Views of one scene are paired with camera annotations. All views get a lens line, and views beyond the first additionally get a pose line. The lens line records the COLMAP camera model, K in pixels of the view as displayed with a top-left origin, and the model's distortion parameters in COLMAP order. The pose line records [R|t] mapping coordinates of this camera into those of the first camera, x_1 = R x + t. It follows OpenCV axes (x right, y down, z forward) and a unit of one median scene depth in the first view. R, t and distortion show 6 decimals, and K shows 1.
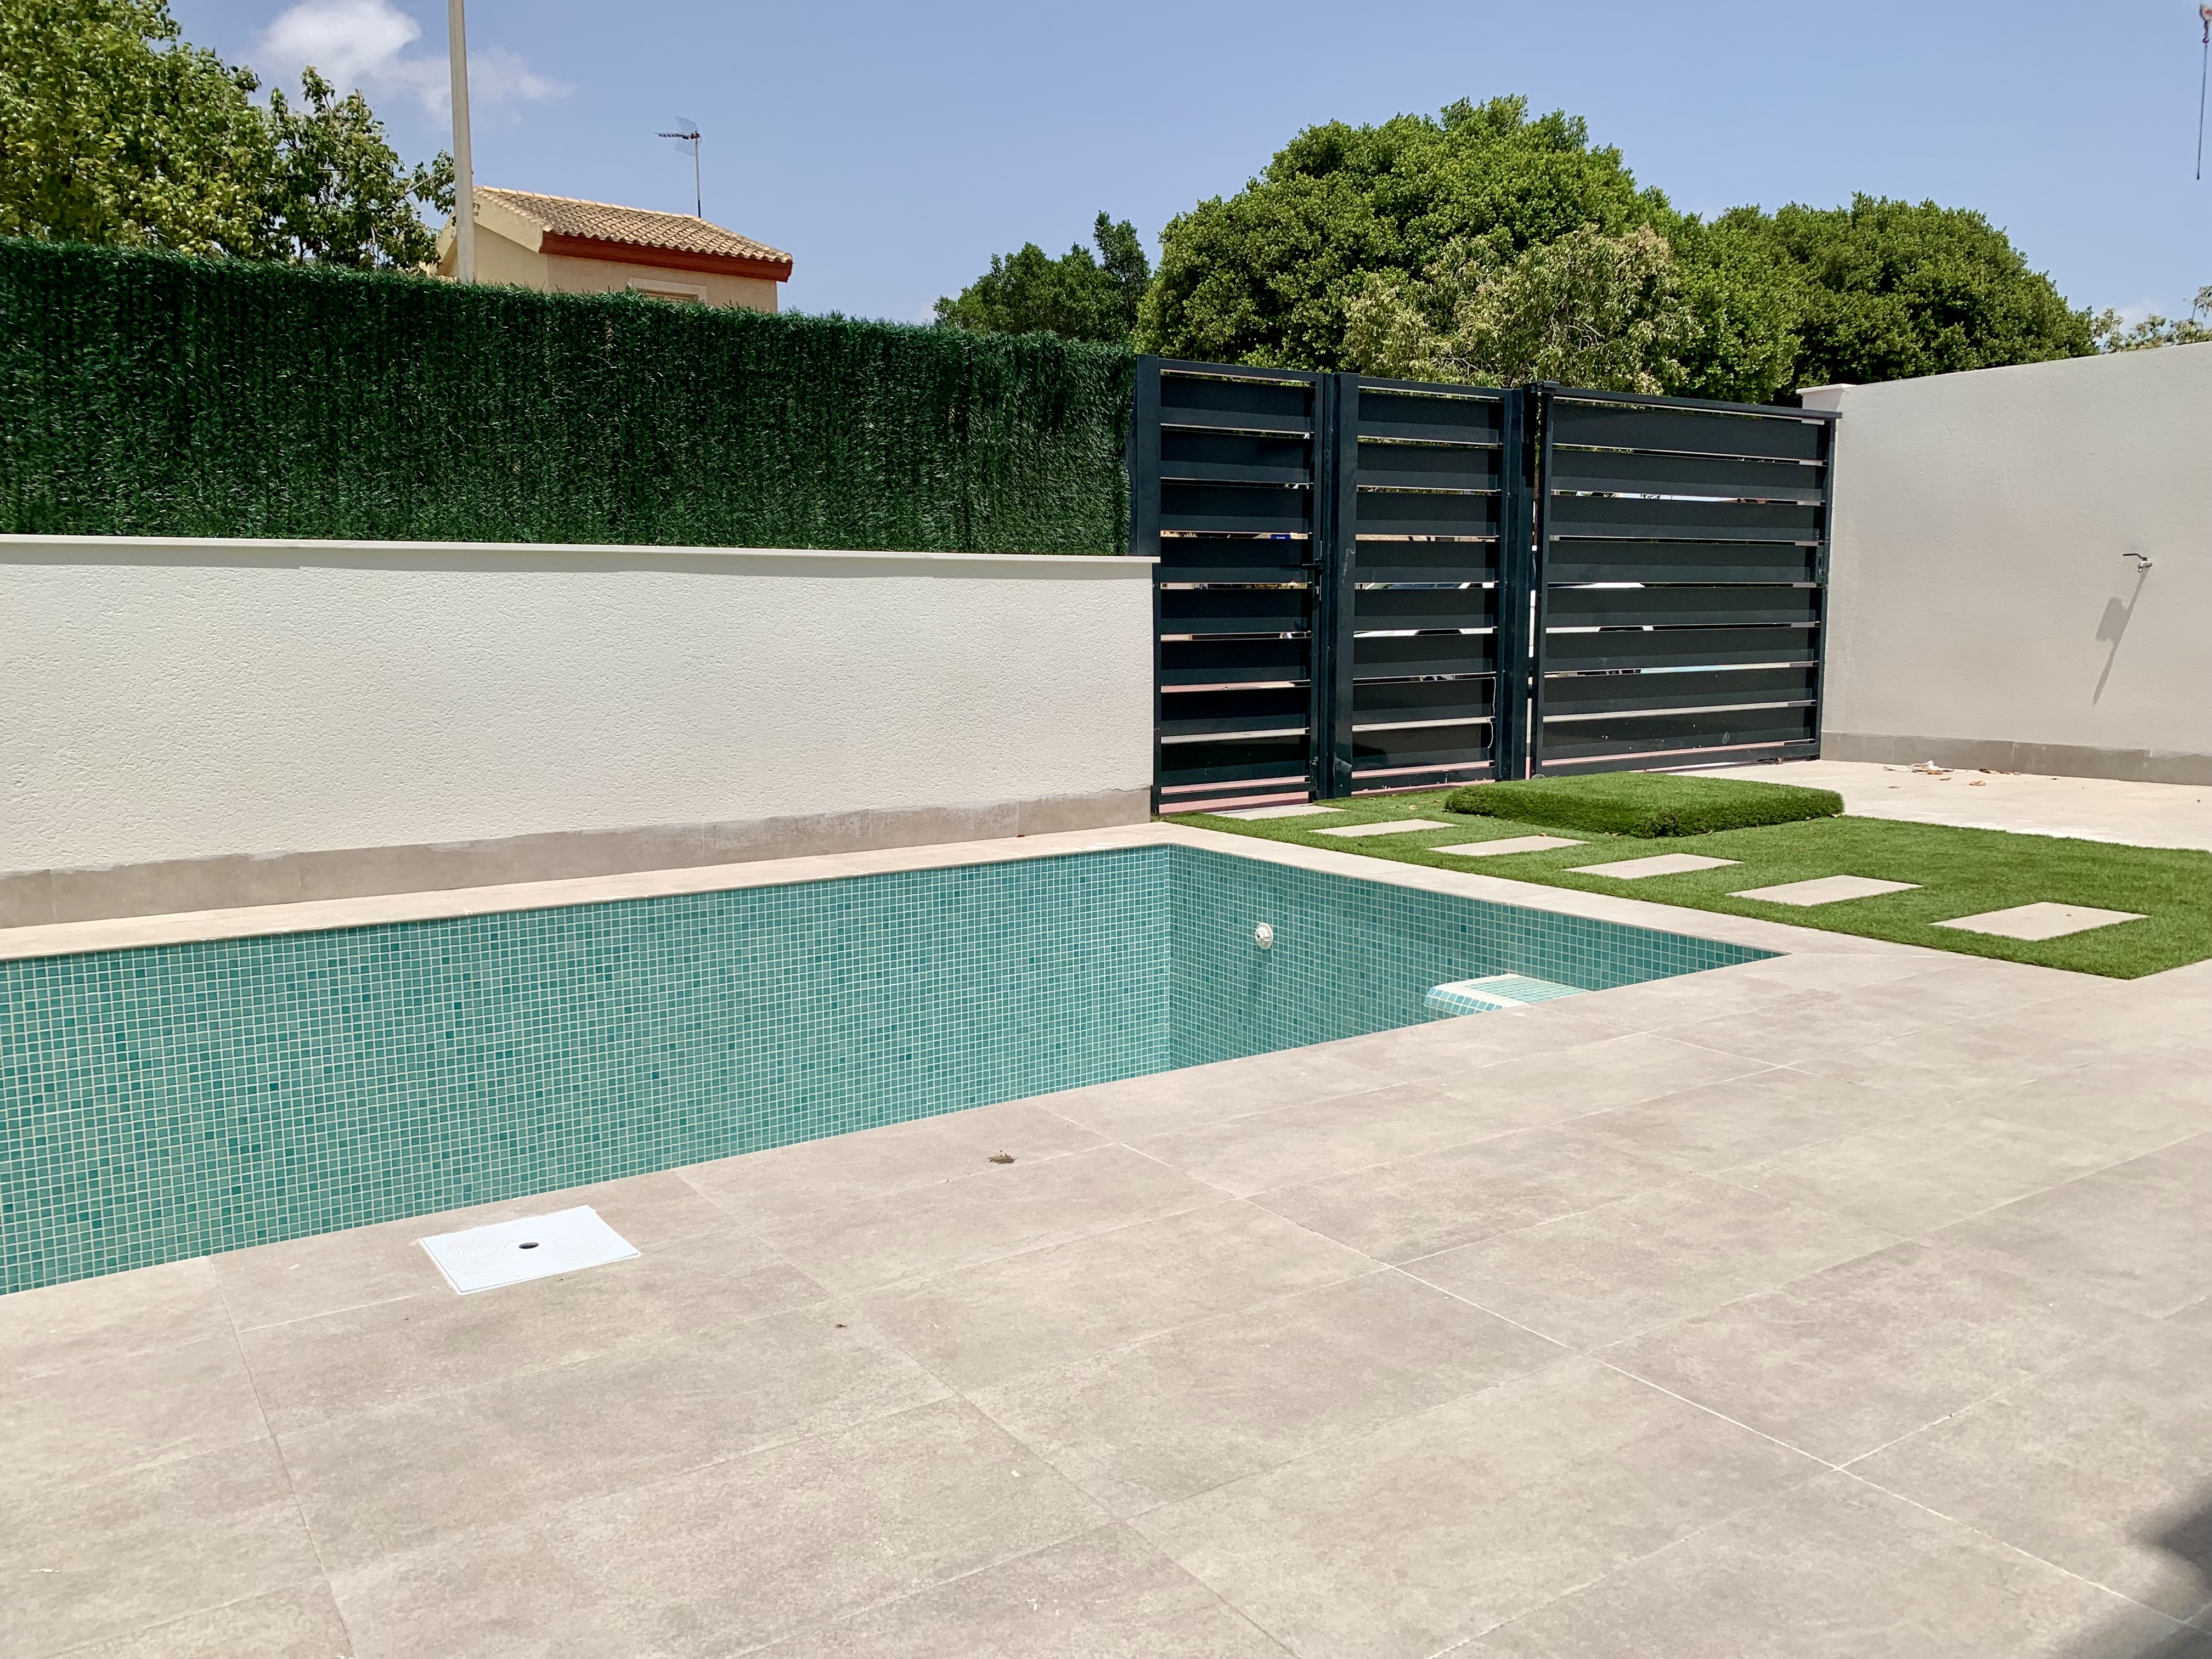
lens RADIAL K [[1692.7, 0, 1106.0], [0, 1692.7, 829.5], [0, 0, 1]] dist [0.013132, -0.010166]
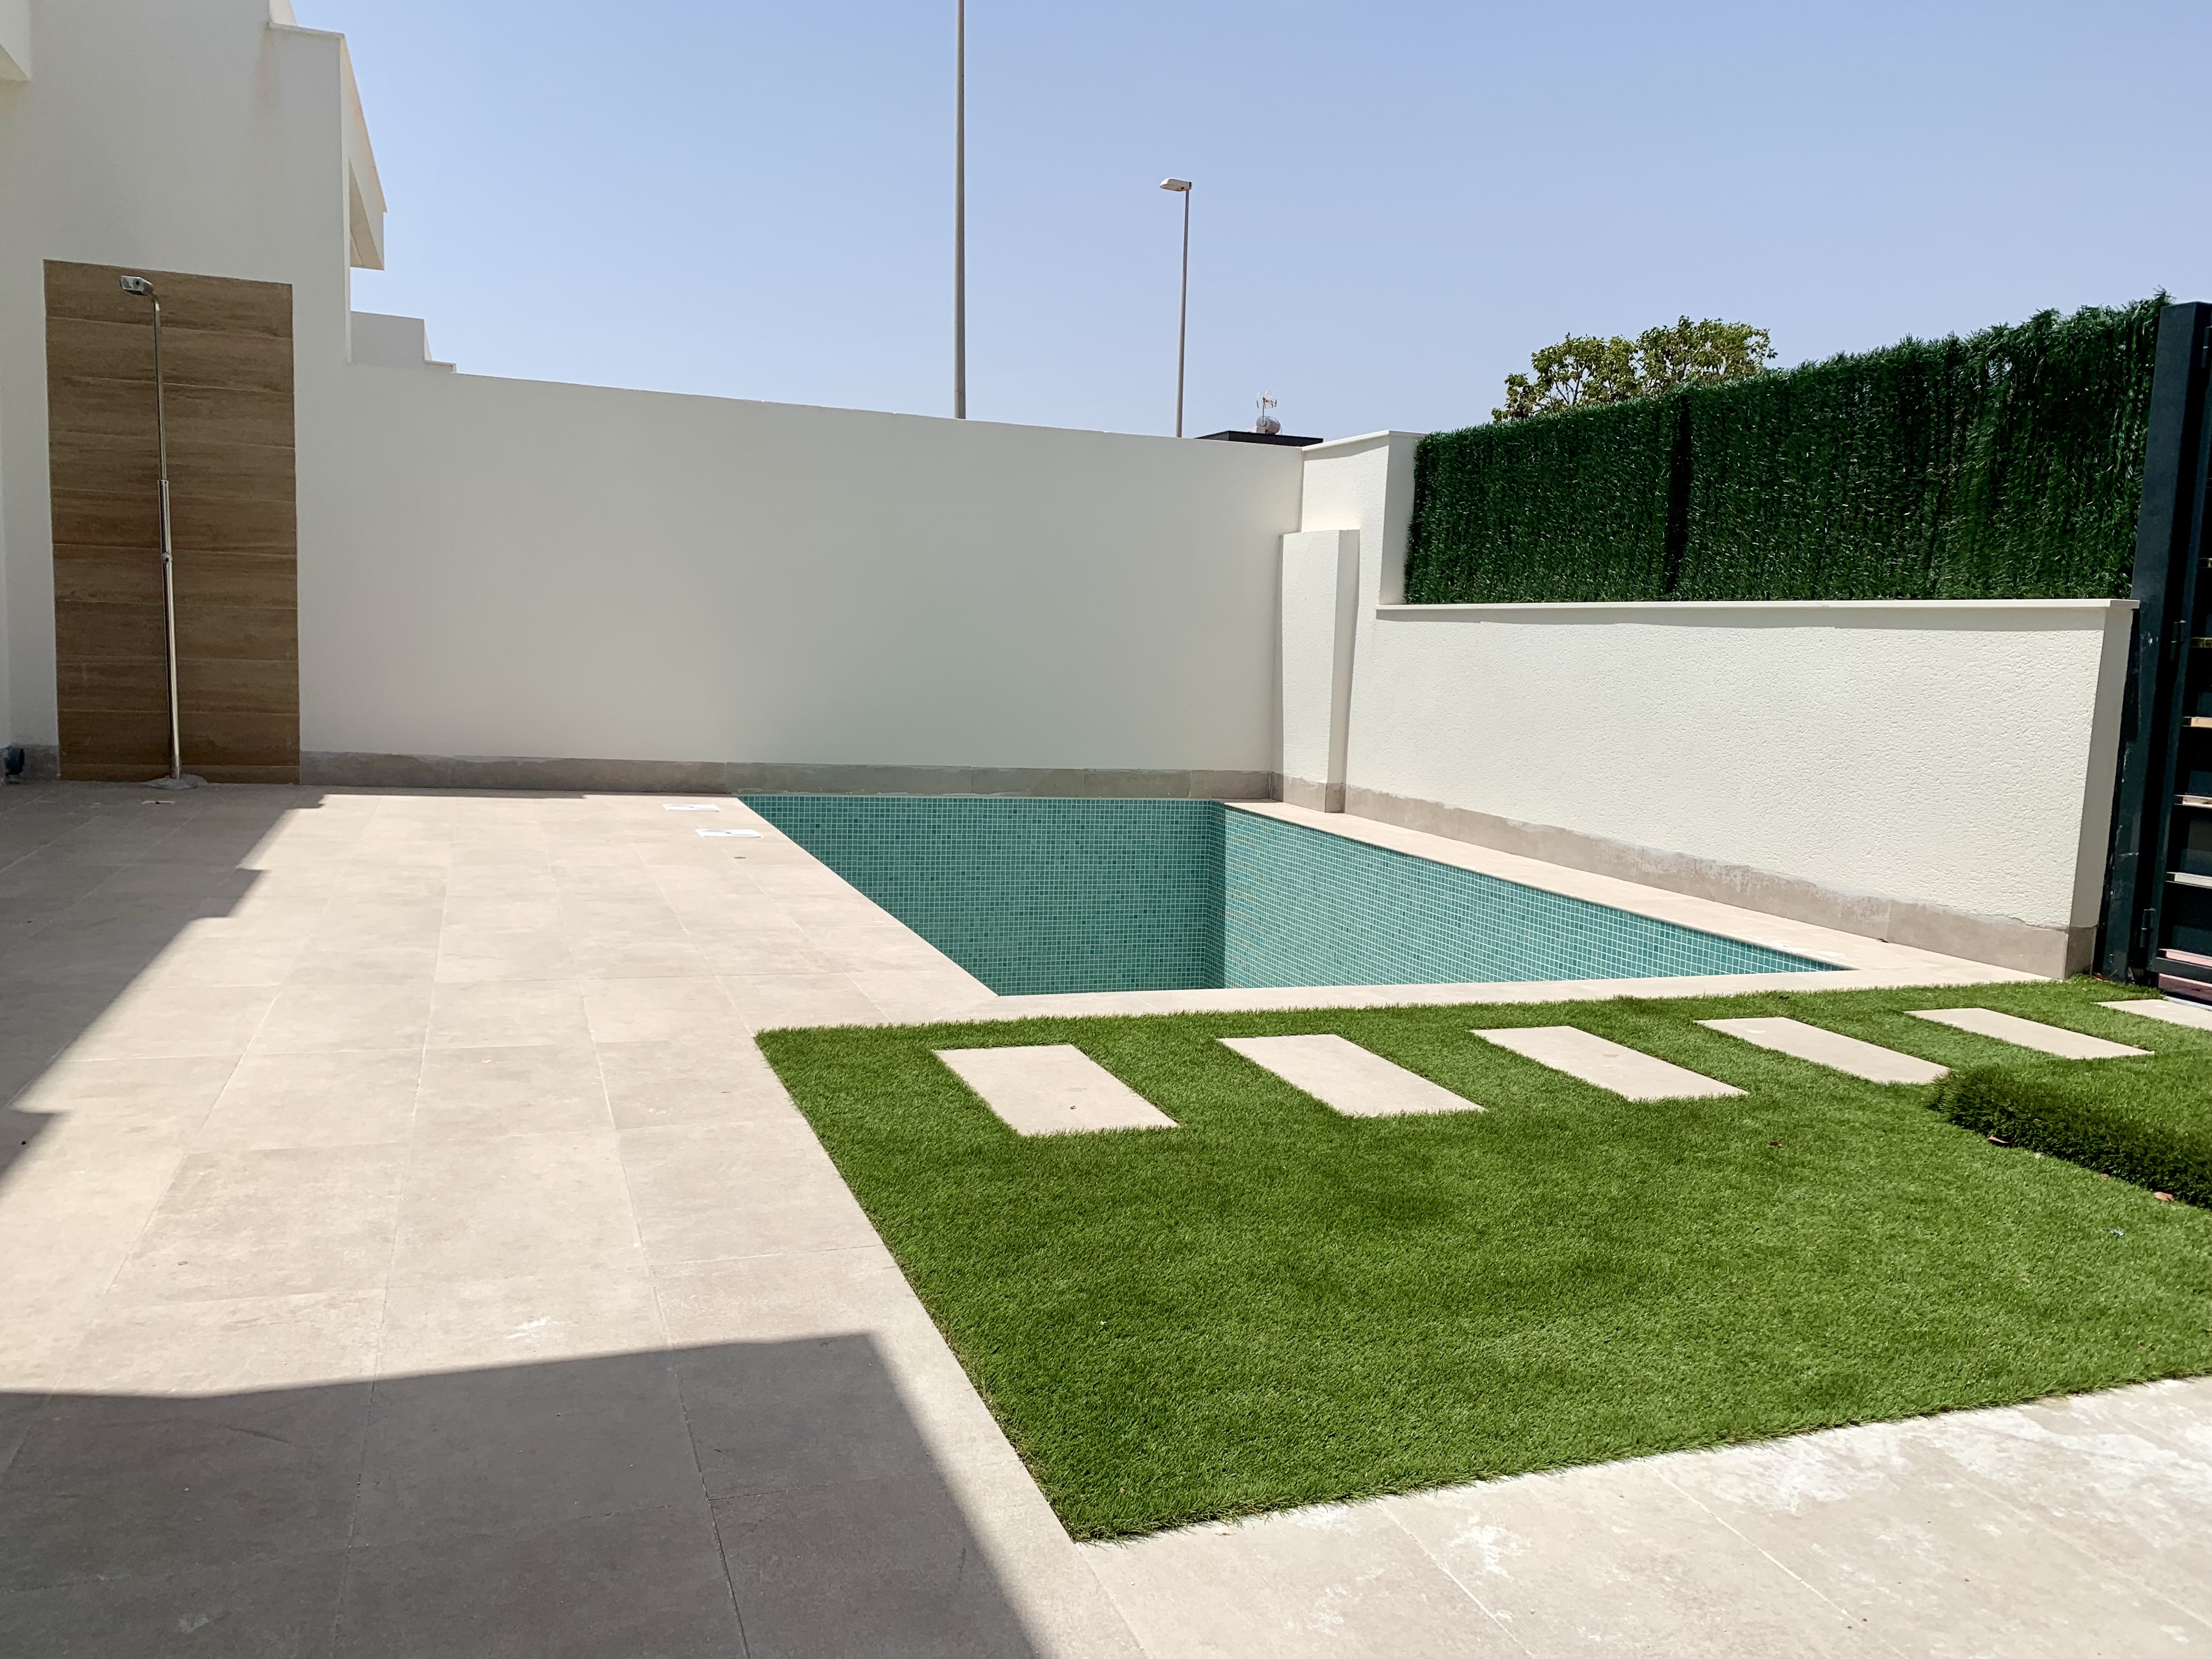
lens RADIAL K [[1692.7, 0, 1106.0], [0, 1692.7, 829.5], [0, 0, 1]] dist [0.013132, -0.010166]
pose [[-0.268681, 0.102065, -0.957806, 0.920067], [-0.157579, 0.976316, 0.148242, -0.122838], [0.950252, 0.190760, -0.246234, 0.917983]]
